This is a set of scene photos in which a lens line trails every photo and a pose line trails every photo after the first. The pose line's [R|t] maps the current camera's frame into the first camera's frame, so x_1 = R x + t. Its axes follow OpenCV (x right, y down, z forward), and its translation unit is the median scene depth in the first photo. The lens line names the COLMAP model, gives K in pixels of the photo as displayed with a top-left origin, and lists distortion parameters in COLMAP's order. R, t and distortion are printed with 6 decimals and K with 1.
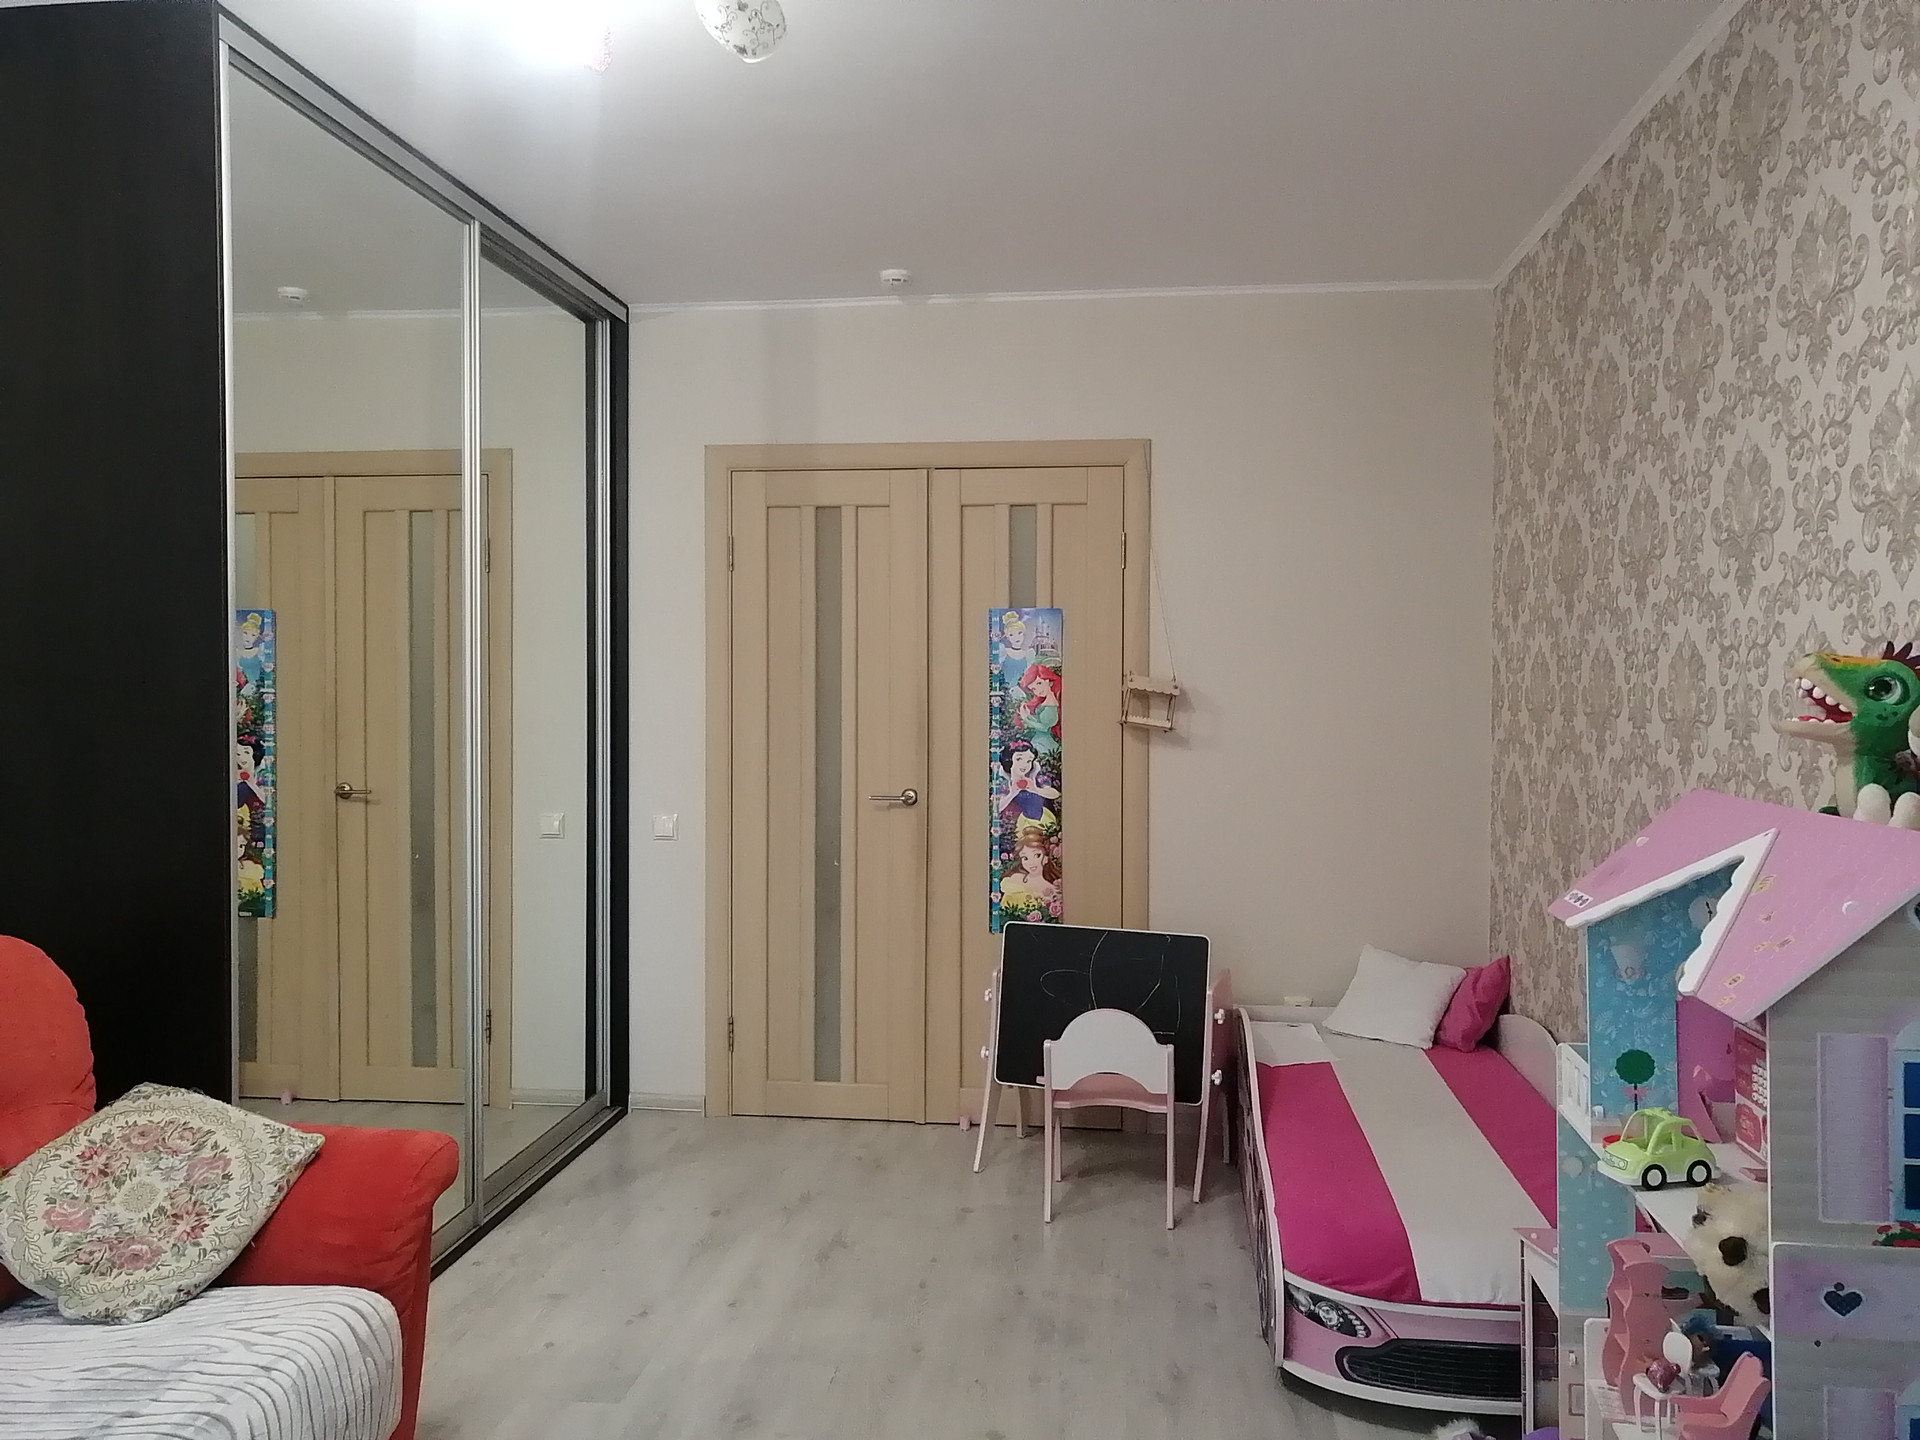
lens RADIAL K [[1495.1, 0, 957.2], [0, 1495.1, 718.0], [0, 0, 1]] dist [-0.010625, 0.034384]
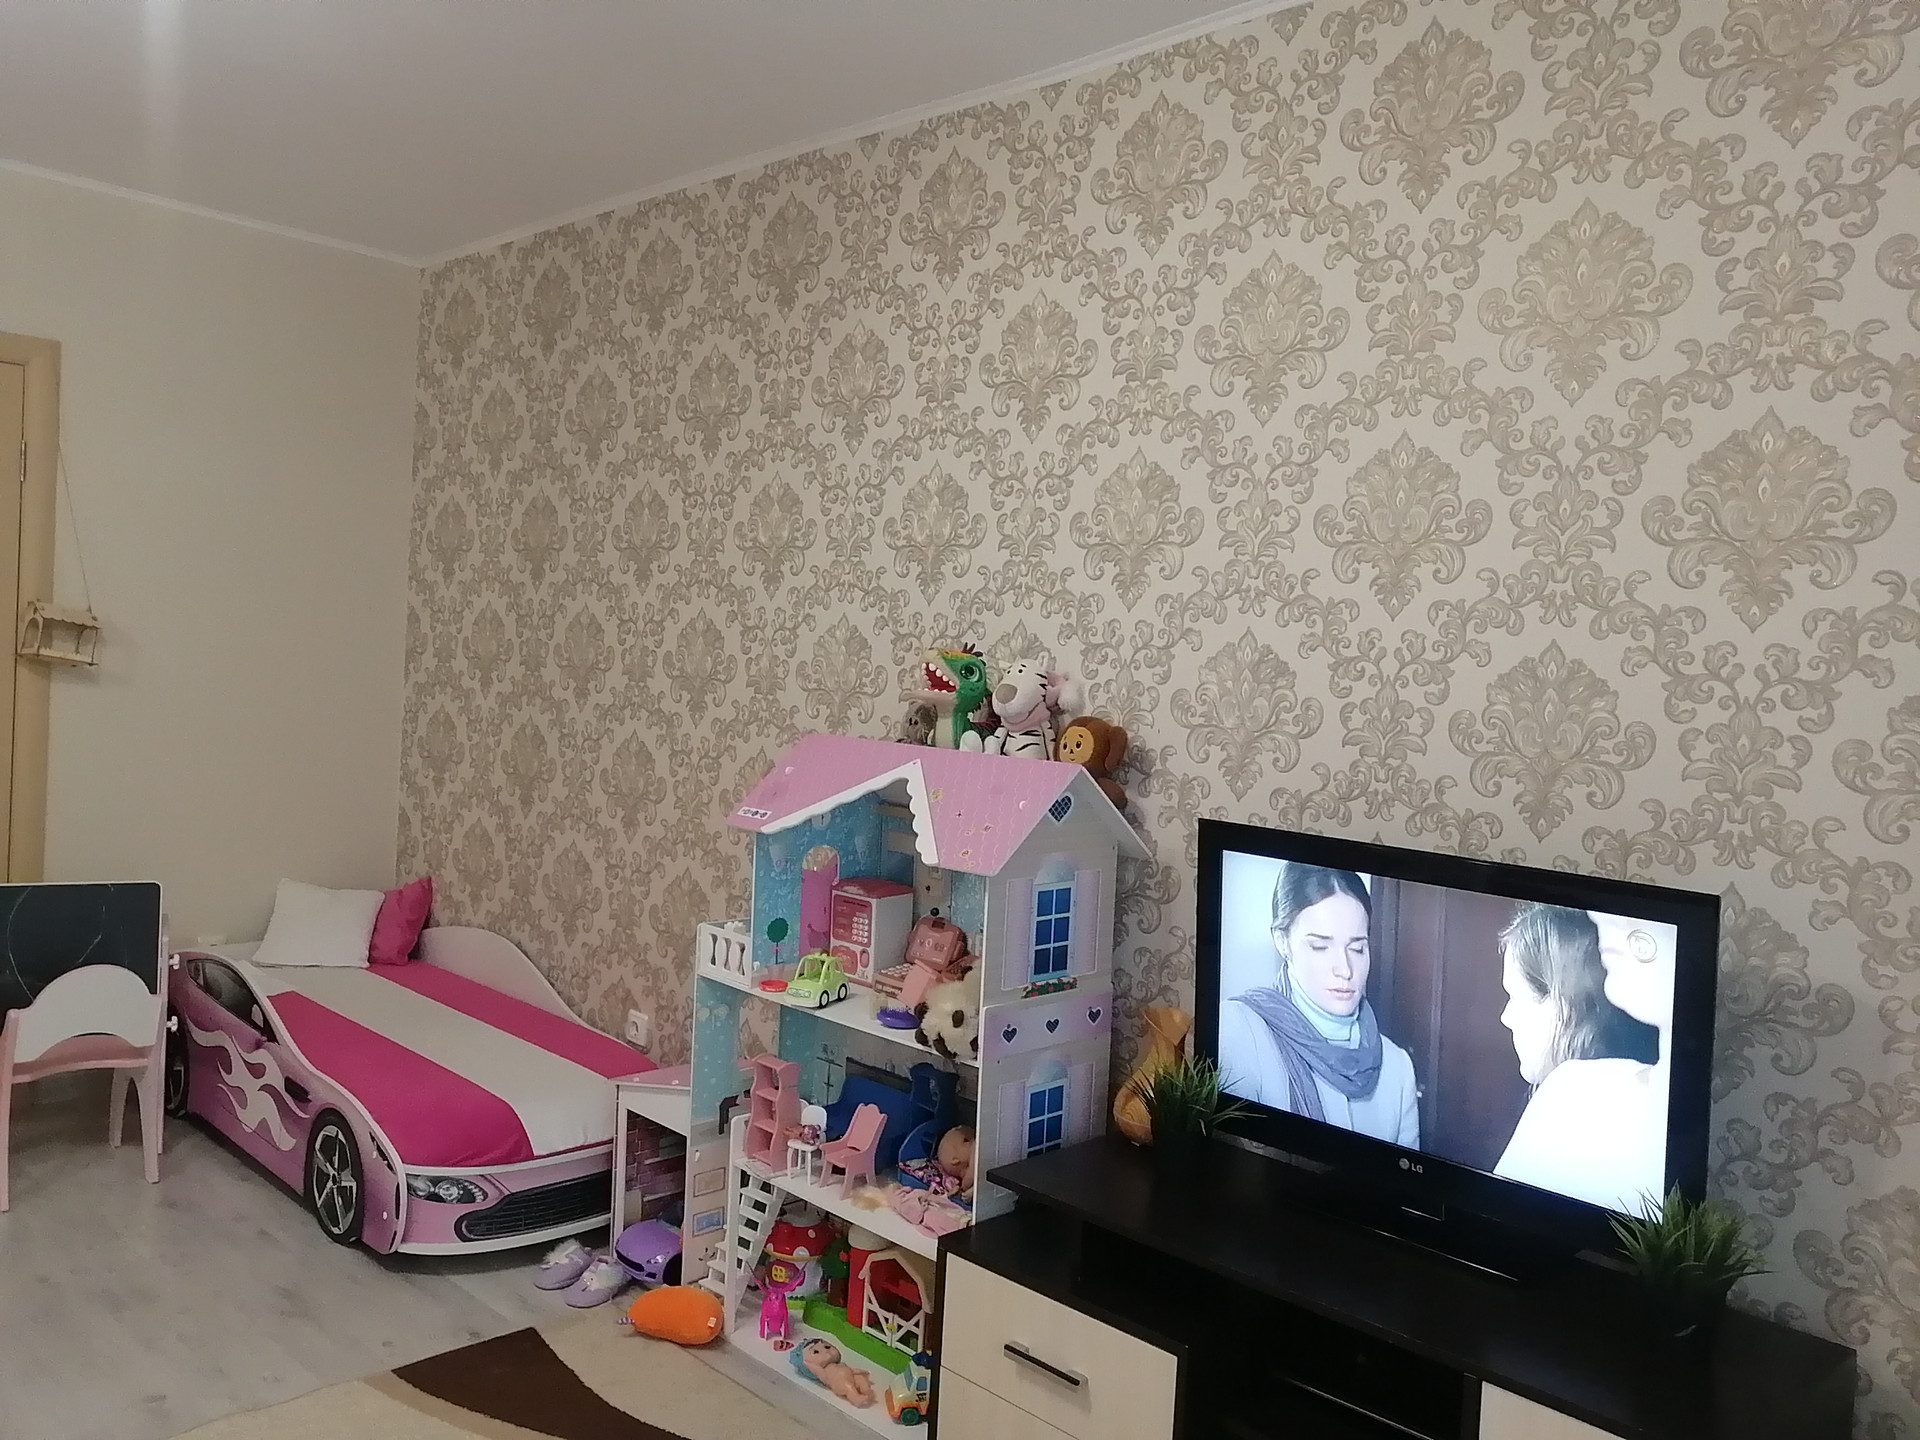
lens RADIAL K [[1495.1, 0, 964.8], [0, 1495.1, 726.4], [0, 0, 1]] dist [-0.010625, 0.034384]
pose [[0.605261, -0.001969, 0.796024, -0.427420], [-0.039708, 0.998677, 0.032662, -0.008475], [-0.795036, -0.051377, 0.604383, 0.014746]]
